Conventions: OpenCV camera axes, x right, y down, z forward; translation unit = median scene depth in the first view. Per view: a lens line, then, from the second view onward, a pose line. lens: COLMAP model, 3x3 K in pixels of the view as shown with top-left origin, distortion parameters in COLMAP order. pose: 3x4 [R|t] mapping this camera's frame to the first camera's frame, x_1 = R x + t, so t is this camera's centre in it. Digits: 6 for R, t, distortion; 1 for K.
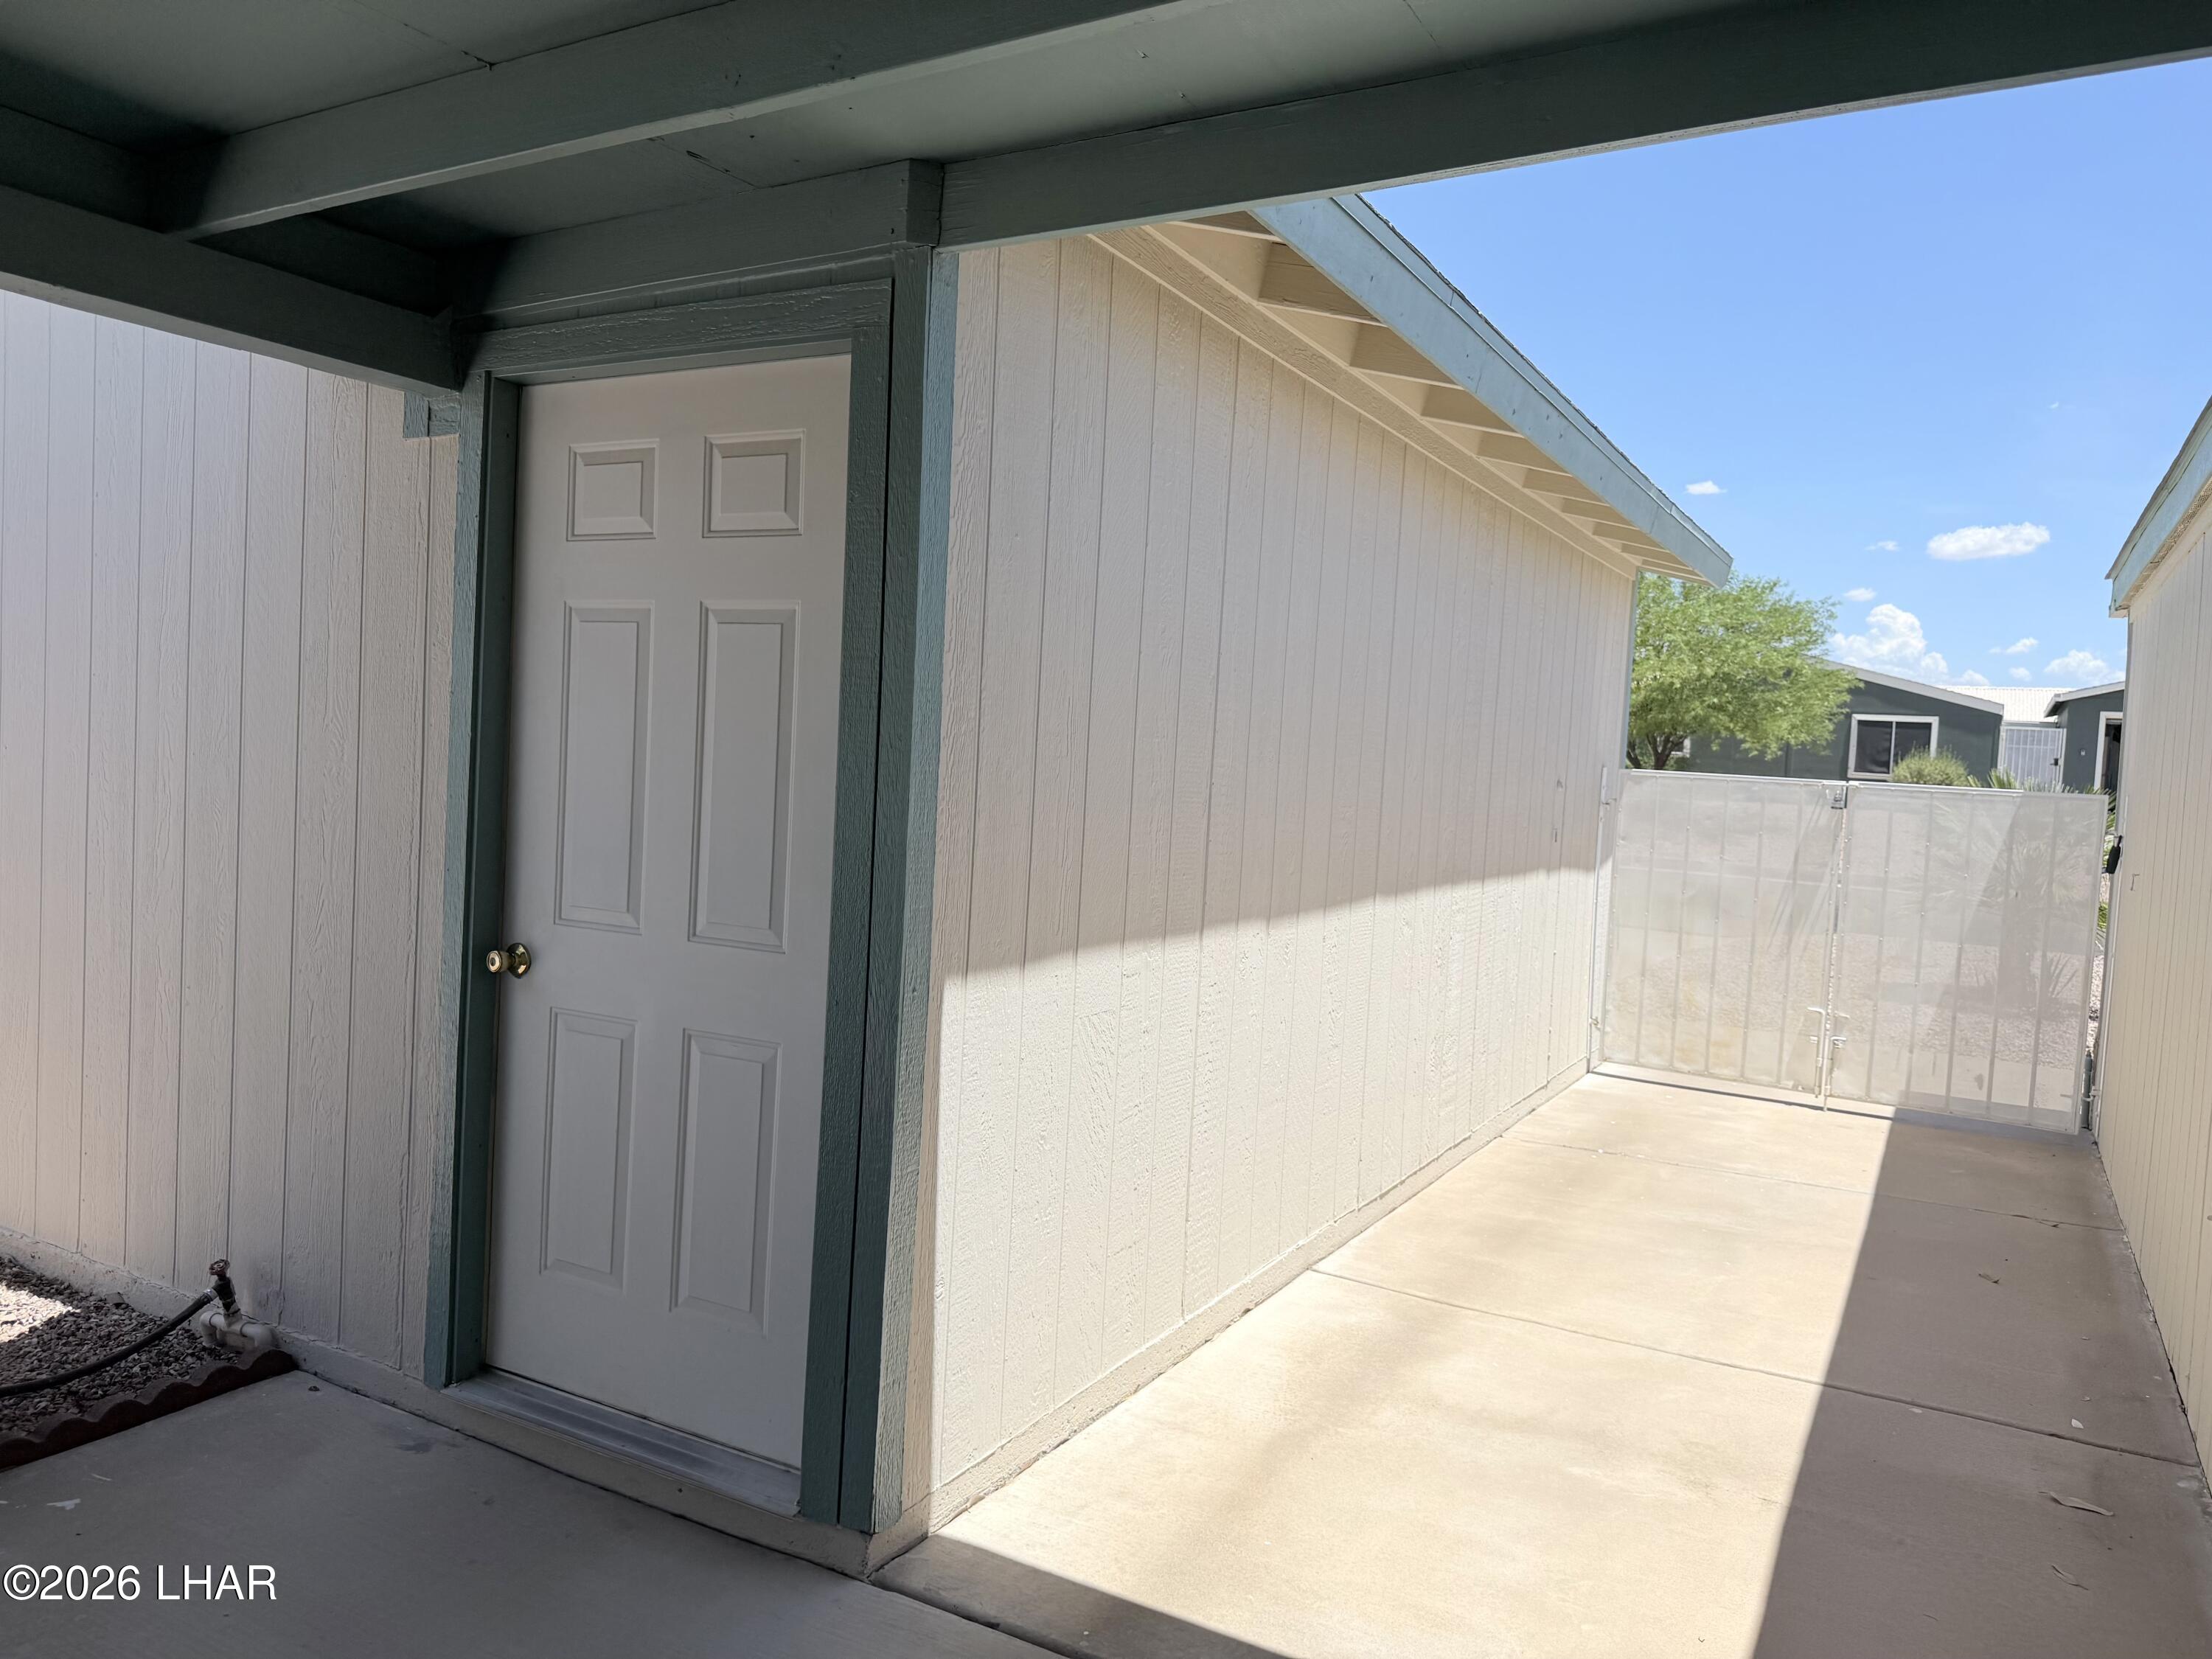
lens RADIAL K [[1559.7, 0, 1115.0], [0, 1559.7, 844.6], [0, 0, 1]] dist [0.005249, -0.005354]
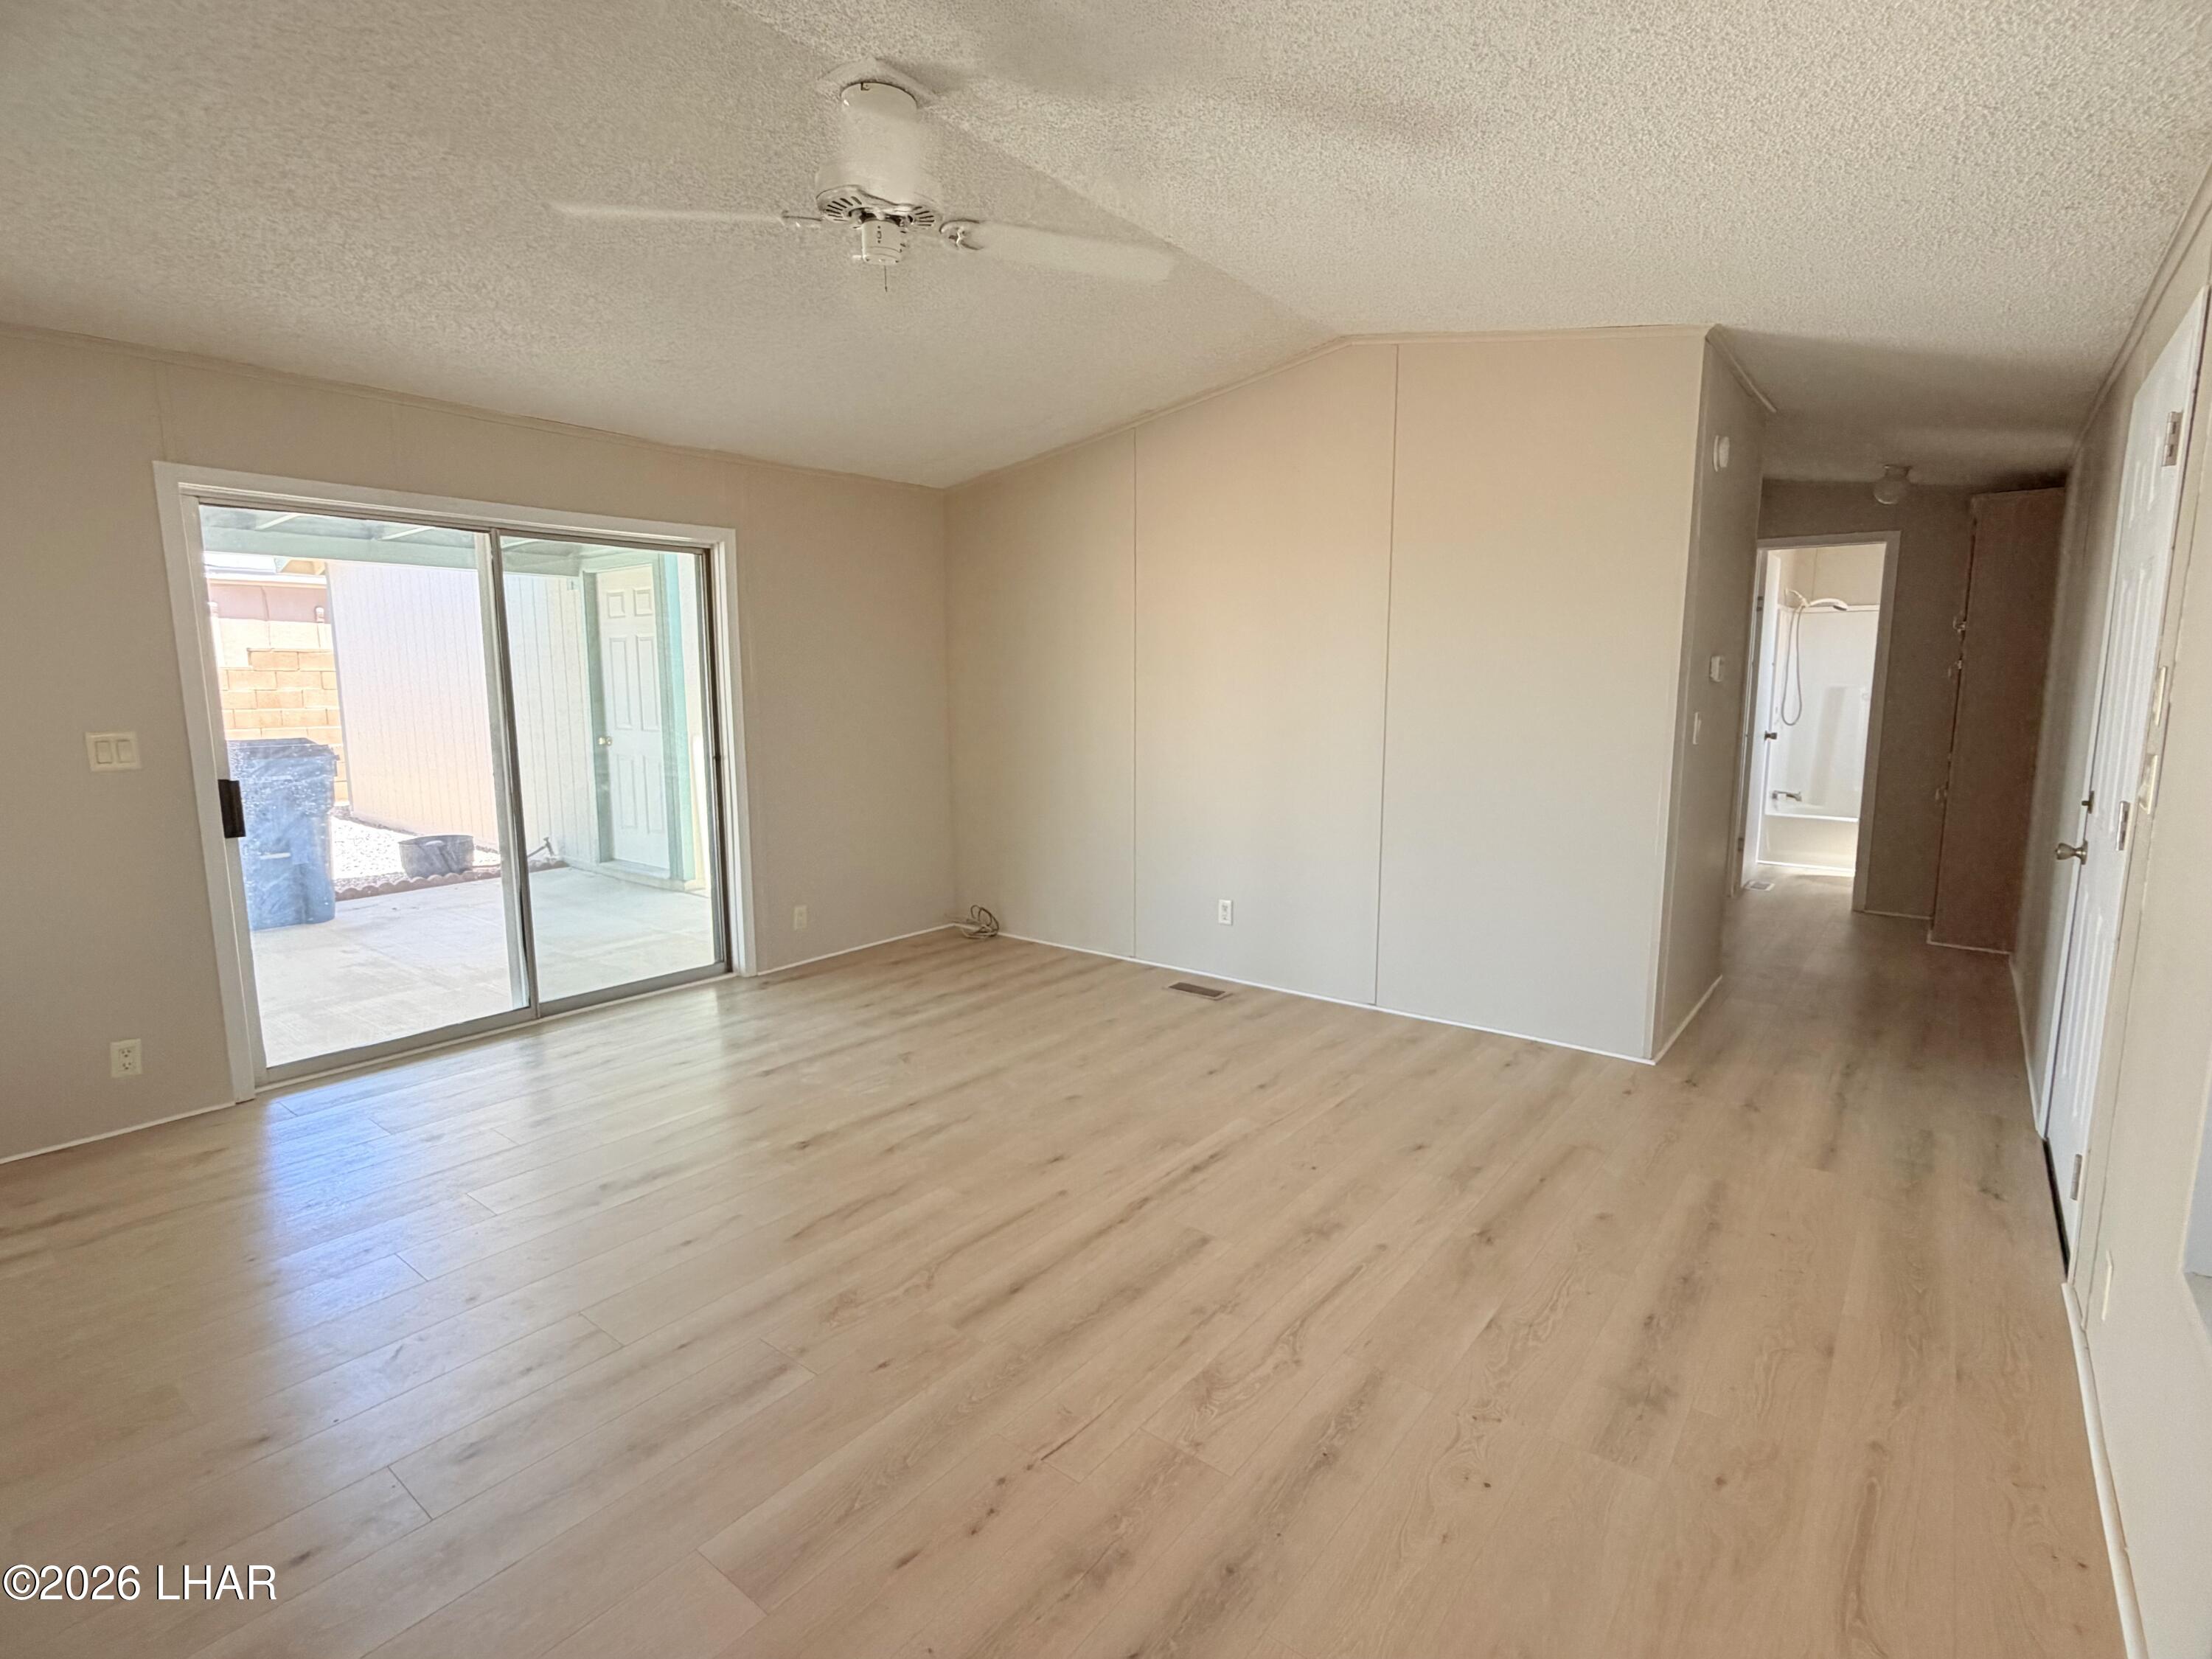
lens RADIAL K [[1070.9, 0, 1111.8], [0, 1070.9, 834.6], [0, 0, 1]] dist [0.000178, -0.000011]
pose [[0.986028, -0.028711, -0.164086, 1.126760], [0.042693, 0.995690, 0.082330, 0.135411], [0.161015, -0.088185, 0.983004, -1.202148]]
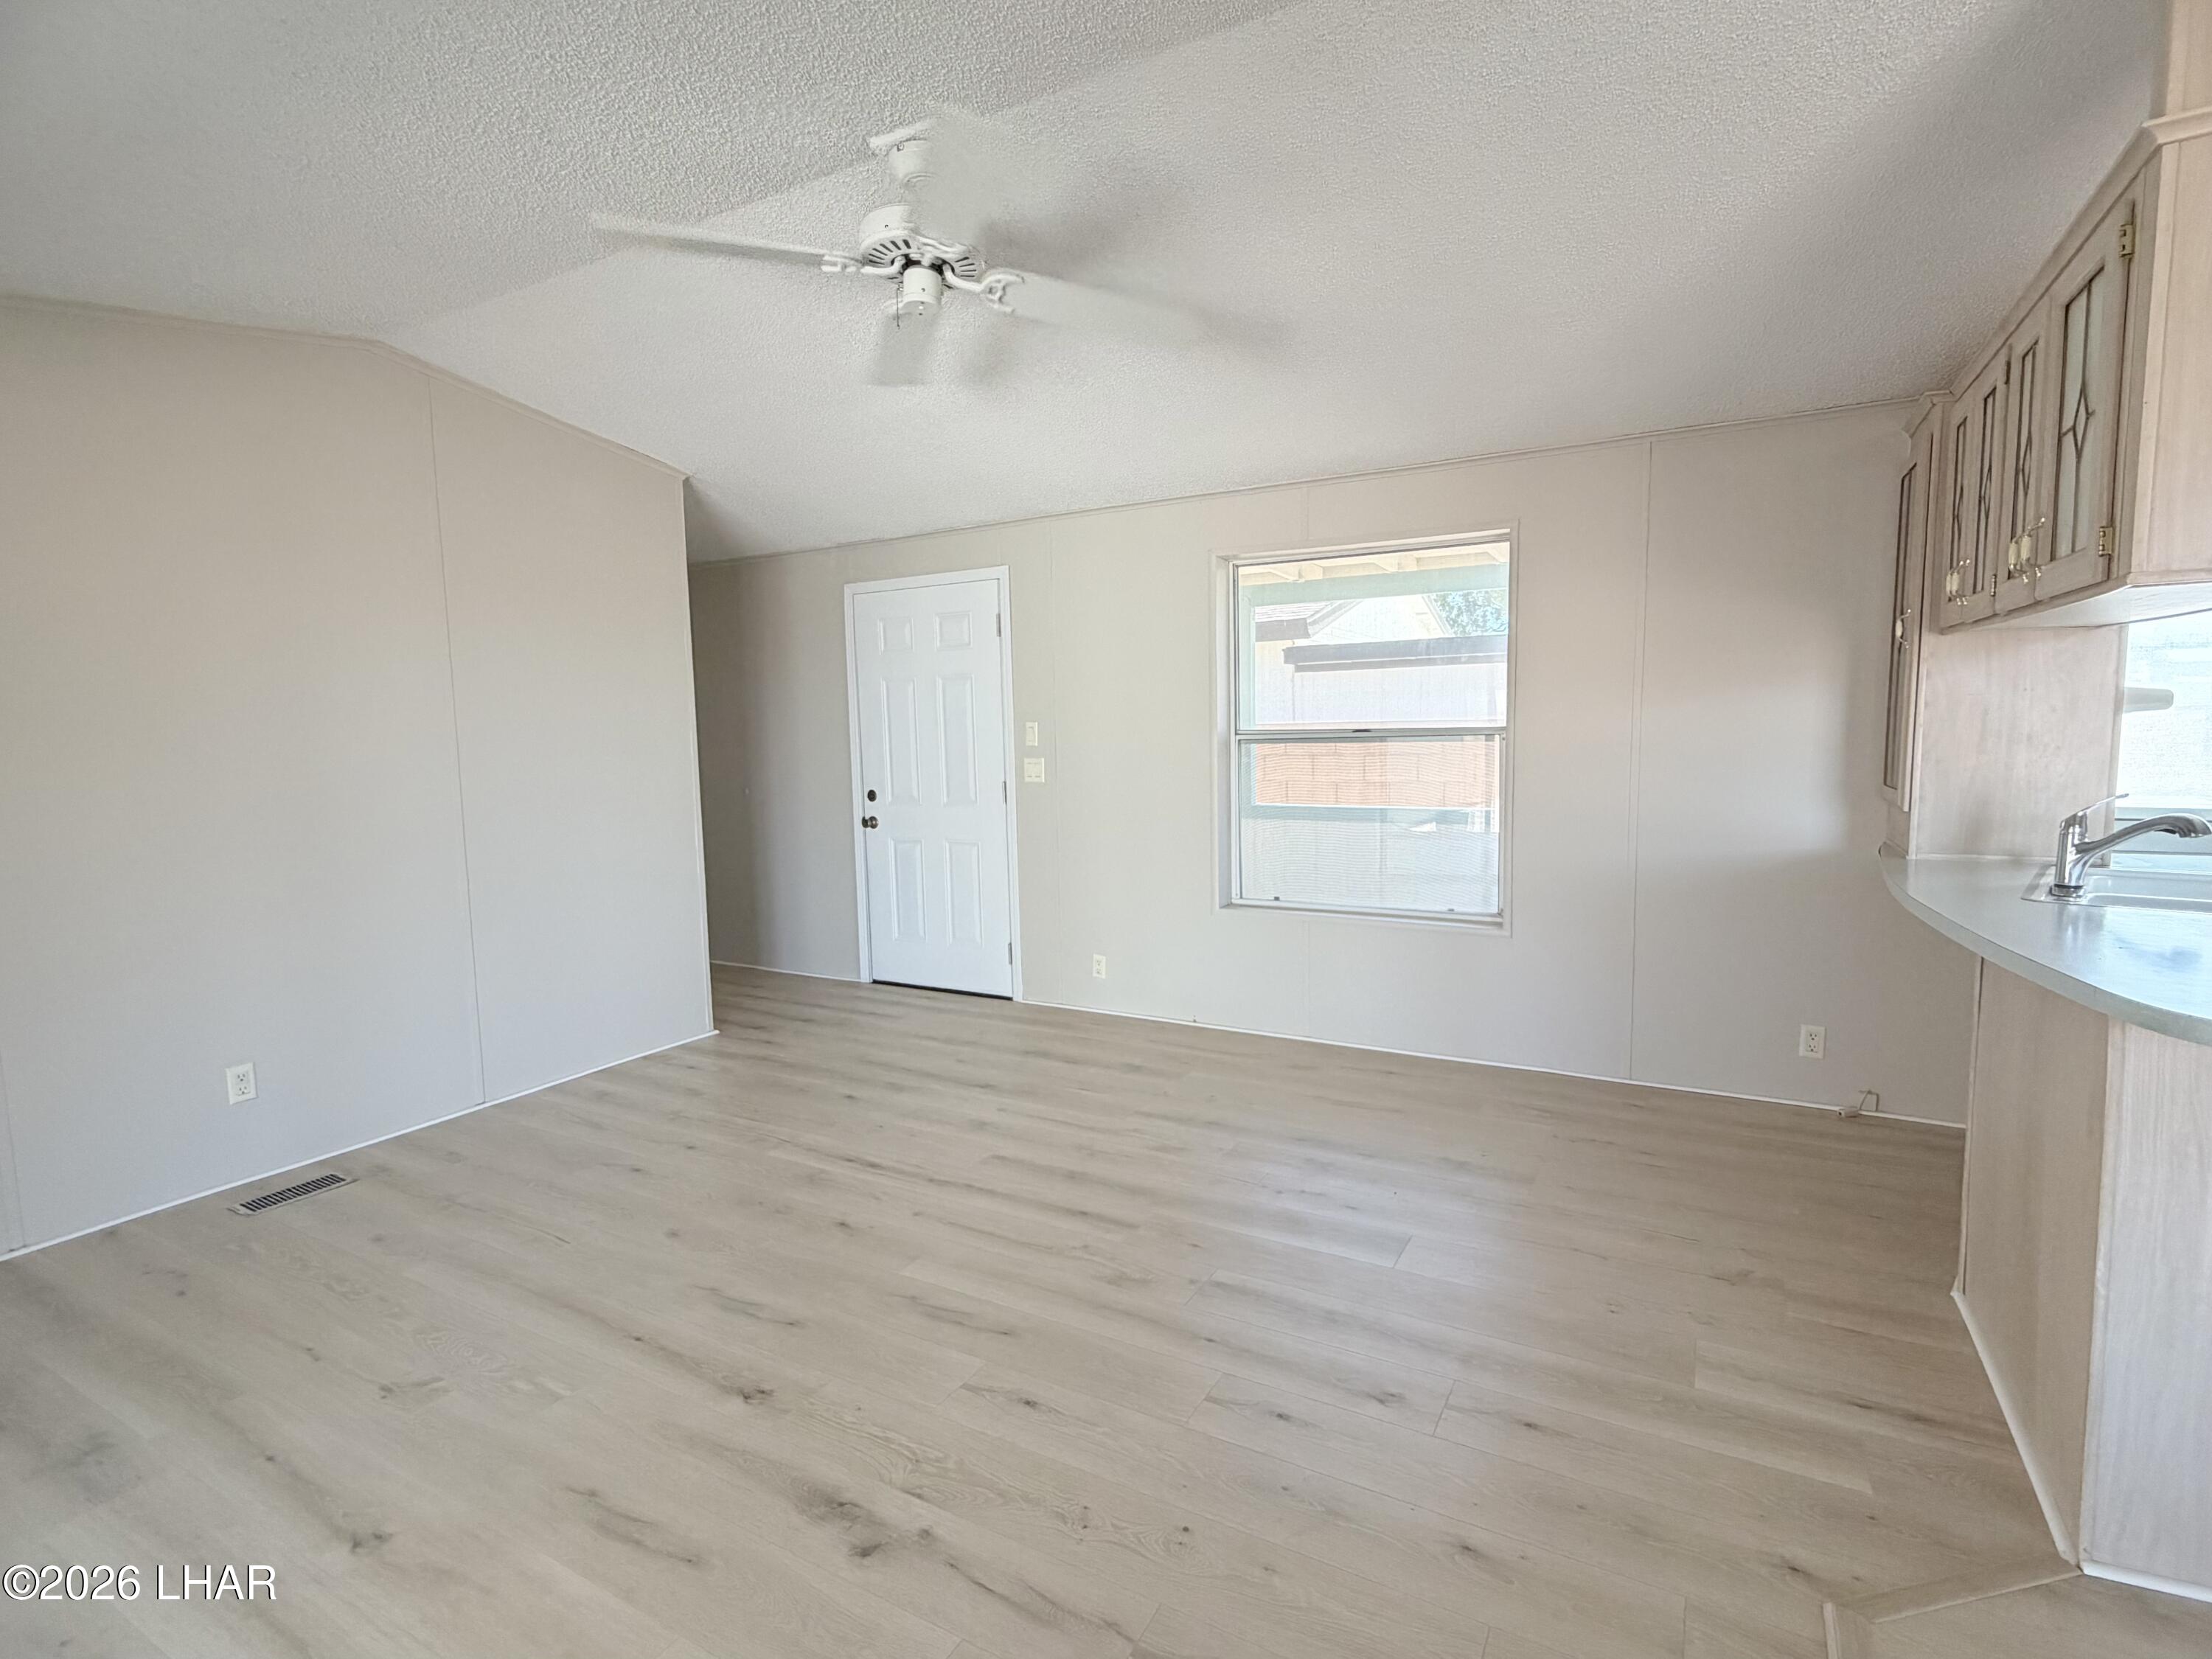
lens RADIAL K [[1070.9, 0, 1106.5], [0, 1070.9, 834.1], [0, 0, 1]] dist [0.000178, -0.000011]
pose [[0.016862, -0.150637, 0.988445, 0.050082], [0.079177, 0.985683, 0.148865, 0.049705], [-0.996718, 0.075751, 0.028547, -0.571155]]
